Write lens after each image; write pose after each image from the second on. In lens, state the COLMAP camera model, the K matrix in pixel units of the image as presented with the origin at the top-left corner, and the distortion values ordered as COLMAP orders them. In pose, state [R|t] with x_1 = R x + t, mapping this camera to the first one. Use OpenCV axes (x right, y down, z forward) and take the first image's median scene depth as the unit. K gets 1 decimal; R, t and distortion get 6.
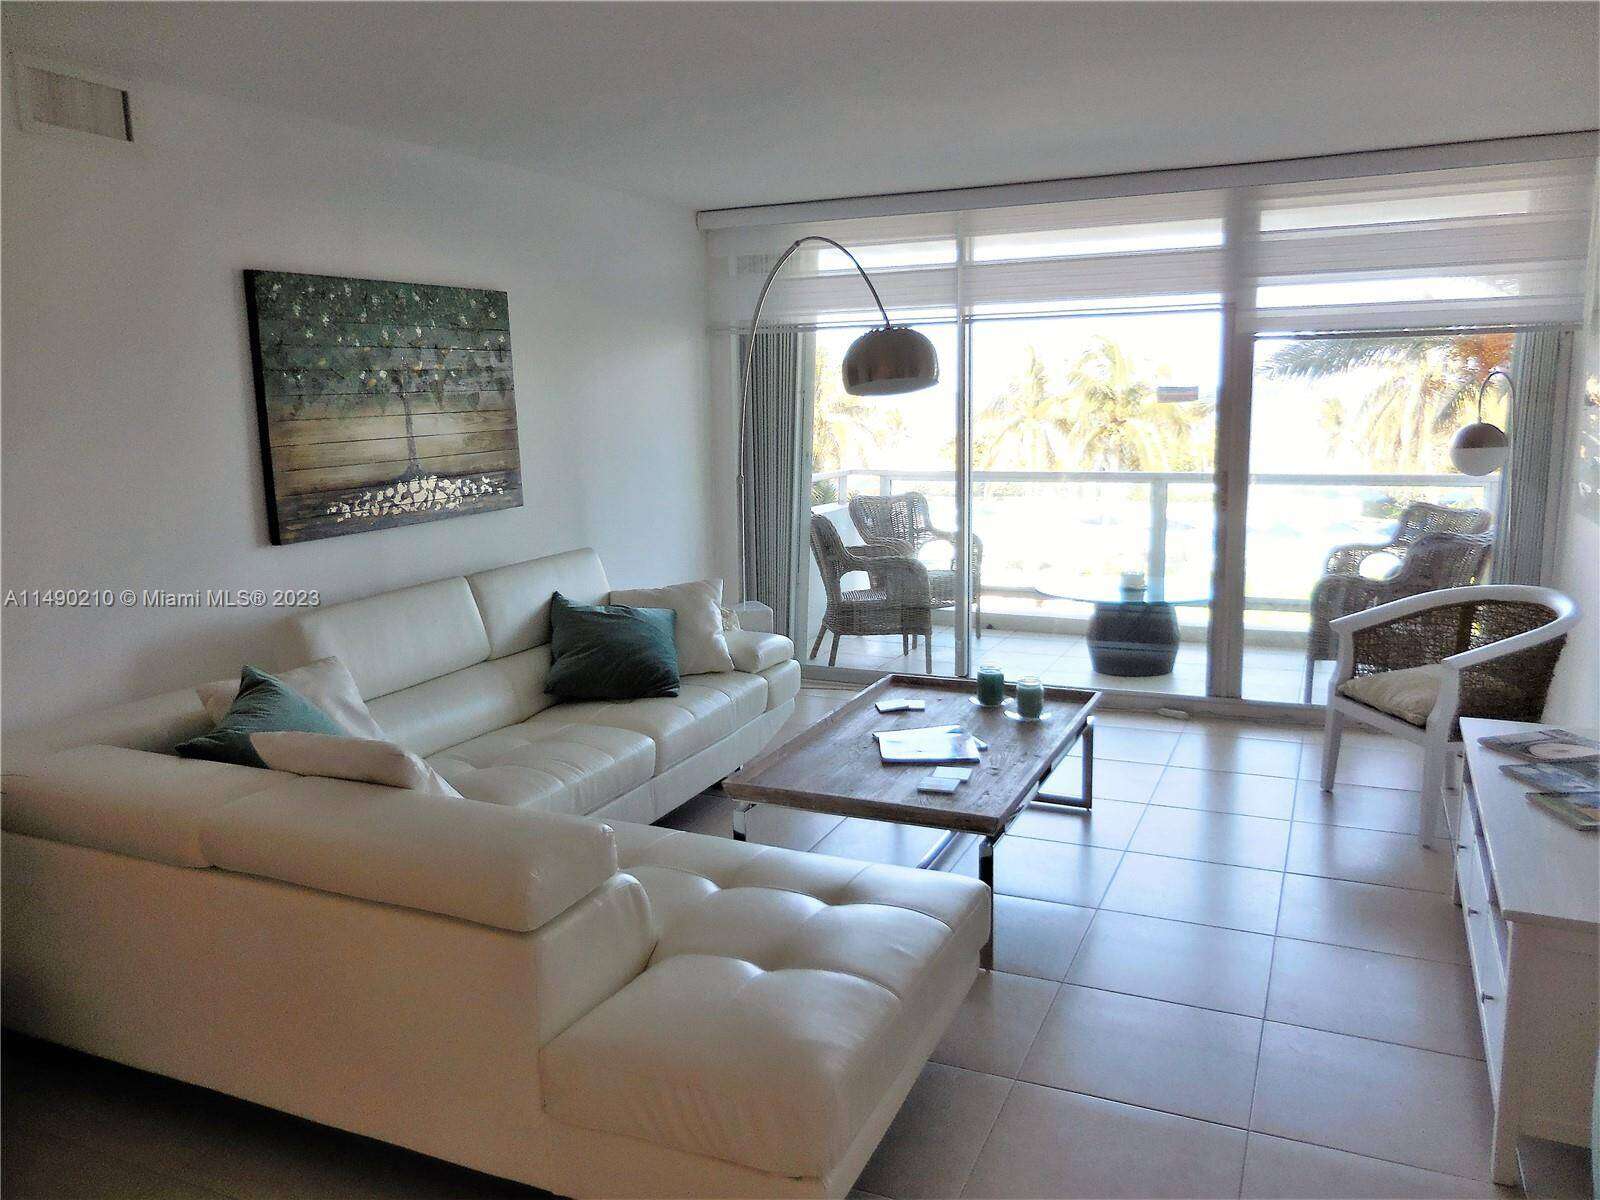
lens RADIAL K [[1209.3, 0, 800.0], [0, 1209.3, 600.0], [0, 0, 1]] dist [-0.033732, 0.001818]
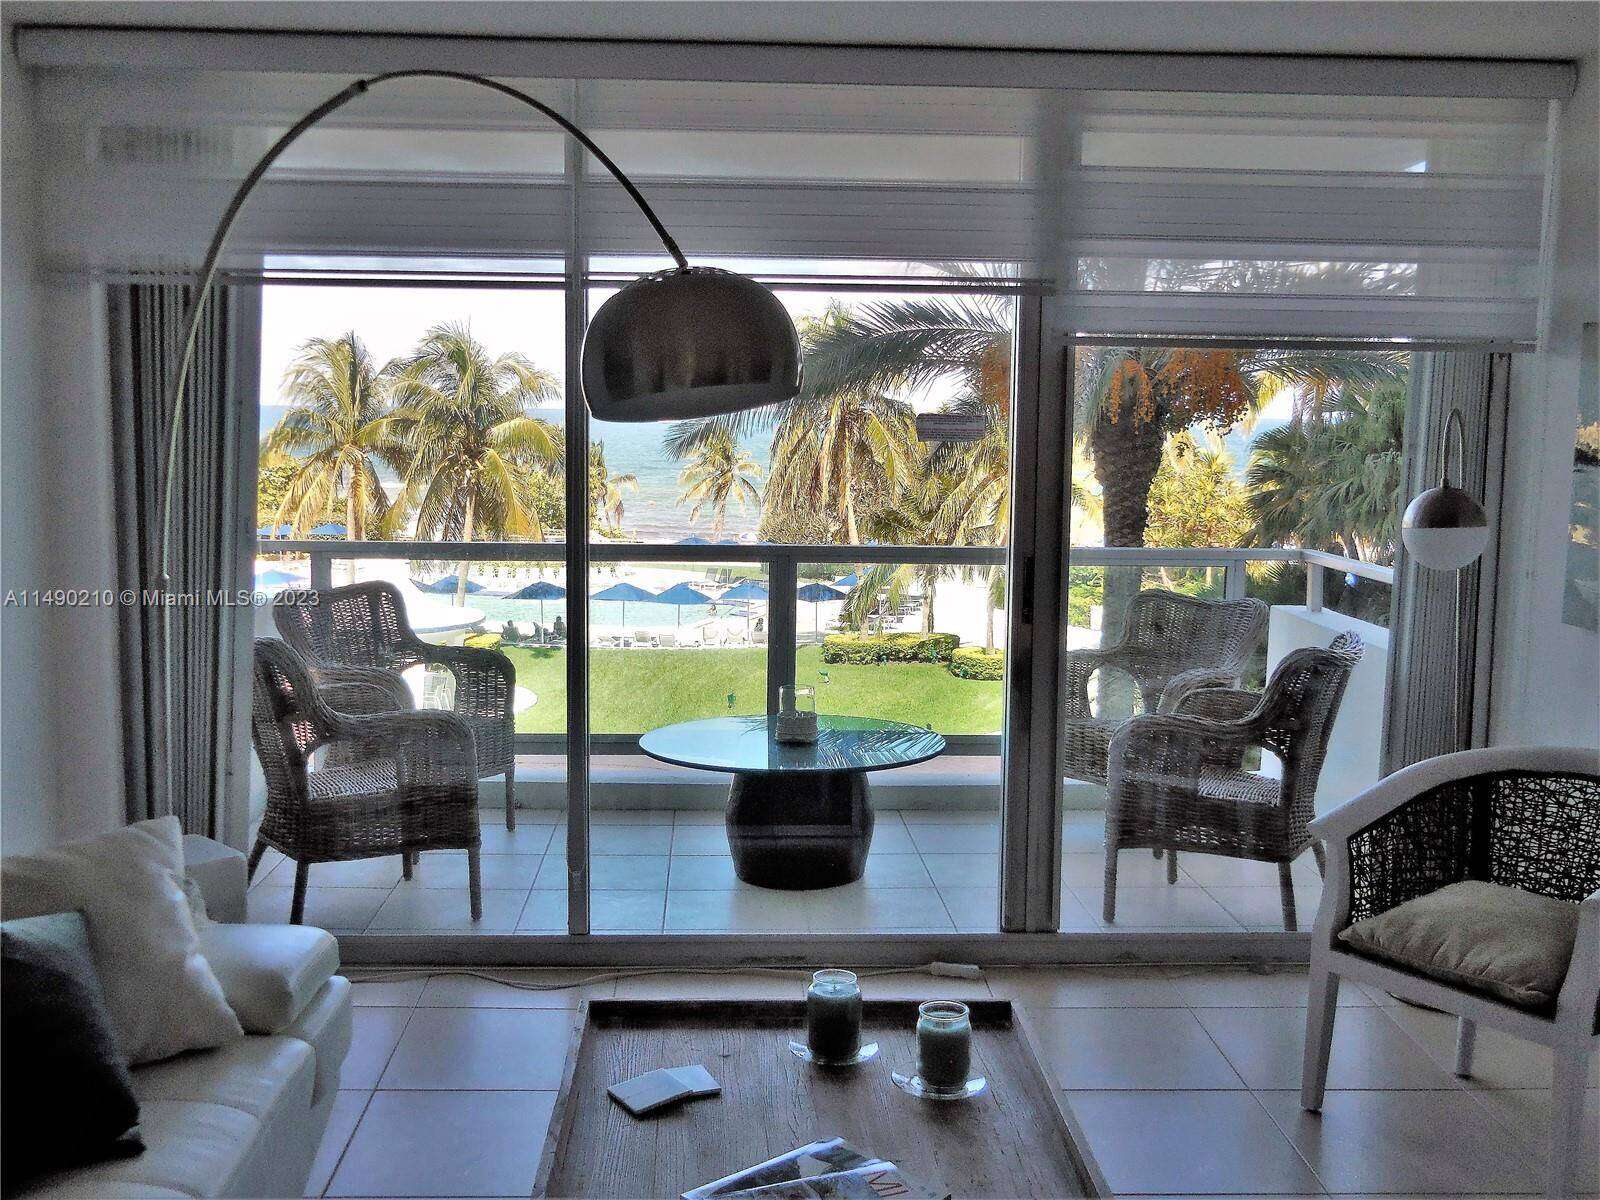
lens RADIAL K [[1638.5, 0, 800.0], [0, 1638.5, 600.0], [0, 0, 1]] dist [0.011782, -0.009011]
pose [[0.892165, -0.020091, 0.451262, -0.124987], [0.045093, 0.997981, -0.044720, -0.056874], [-0.449453, 0.060246, 0.891270, 0.336271]]
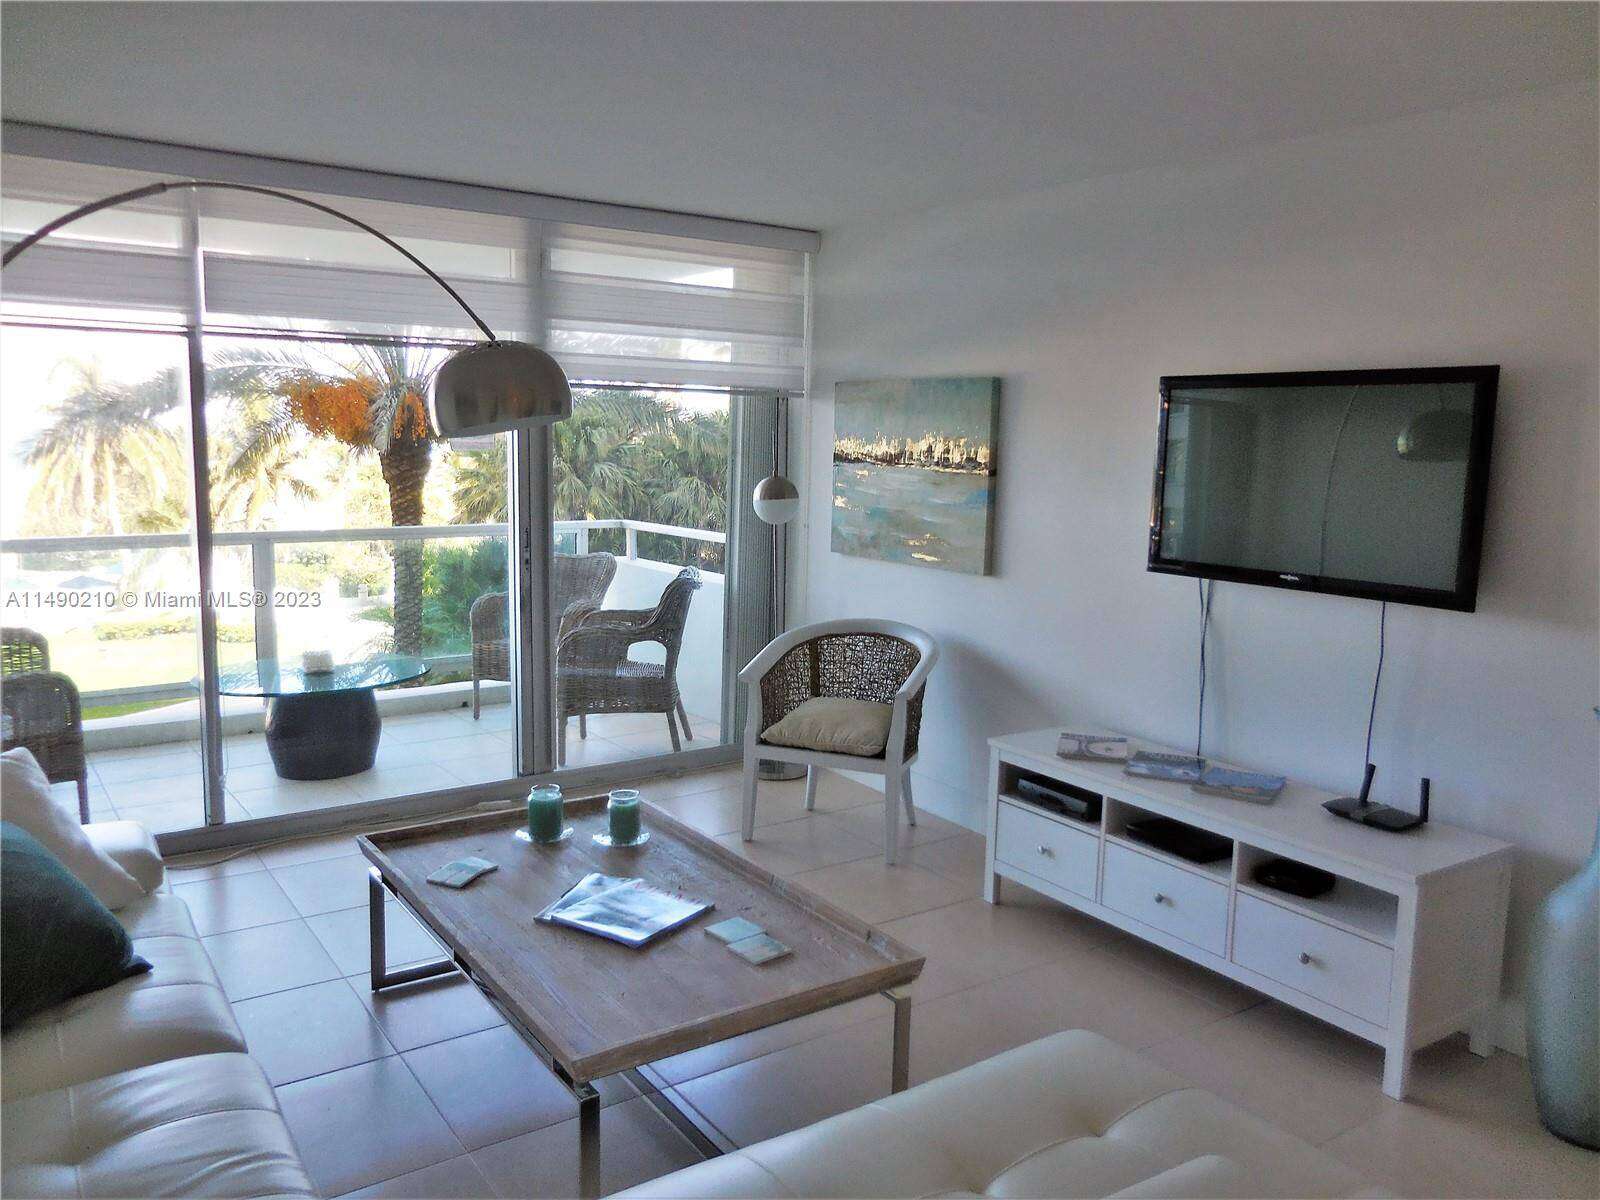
lens RADIAL K [[1209.3, 0, 800.0], [0, 1209.3, 600.0], [0, 0, 1]] dist [-0.033732, 0.001818]
pose [[0.505948, -0.084851, 0.858380, -0.348202], [0.117833, 0.992620, 0.028666, -0.056497], [-0.854478, 0.086642, 0.512212, 0.377009]]
